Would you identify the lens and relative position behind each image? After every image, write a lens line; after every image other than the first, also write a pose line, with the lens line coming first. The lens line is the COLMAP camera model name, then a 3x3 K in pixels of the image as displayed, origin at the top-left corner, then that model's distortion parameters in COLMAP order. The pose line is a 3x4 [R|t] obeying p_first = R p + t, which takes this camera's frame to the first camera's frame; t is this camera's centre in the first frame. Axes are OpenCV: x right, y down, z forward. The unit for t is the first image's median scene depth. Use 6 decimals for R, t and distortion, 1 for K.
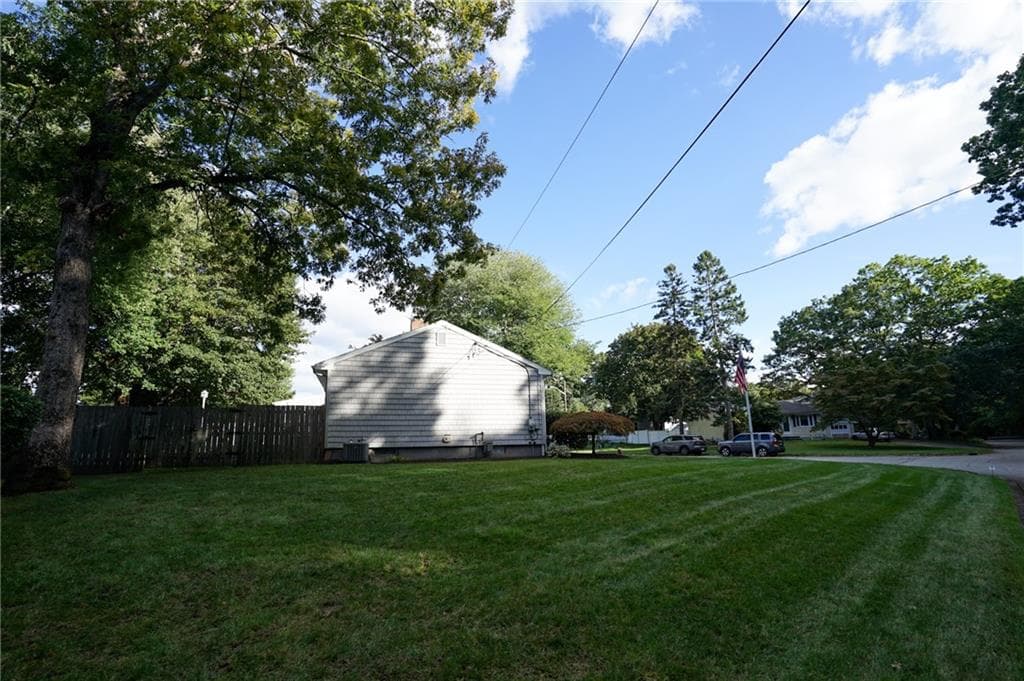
lens RADIAL K [[472.4, 0, 515.5], [0, 472.4, 342.8], [0, 0, 1]] dist [-0.003896, -0.000359]
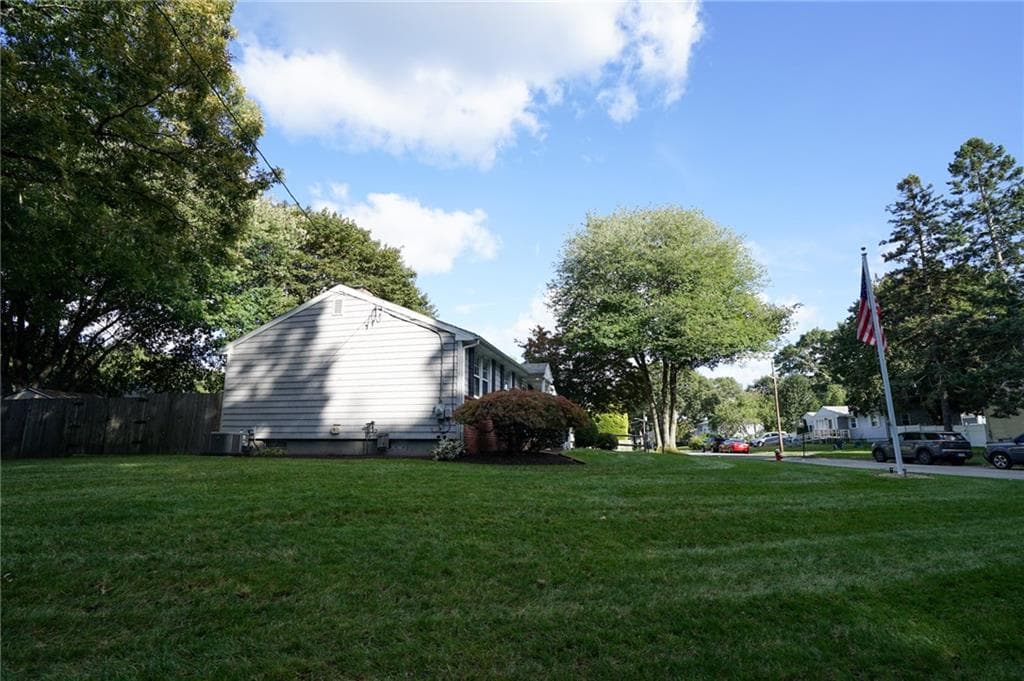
lens RADIAL K [[472.4, 0, 515.5], [0, 472.4, 342.8], [0, 0, 1]] dist [-0.003896, -0.000359]
pose [[0.861599, -0.087897, -0.499921, 0.521731], [0.090403, 0.995719, -0.019263, 0.098509], [0.499474, -0.028598, 0.865857, 0.459379]]
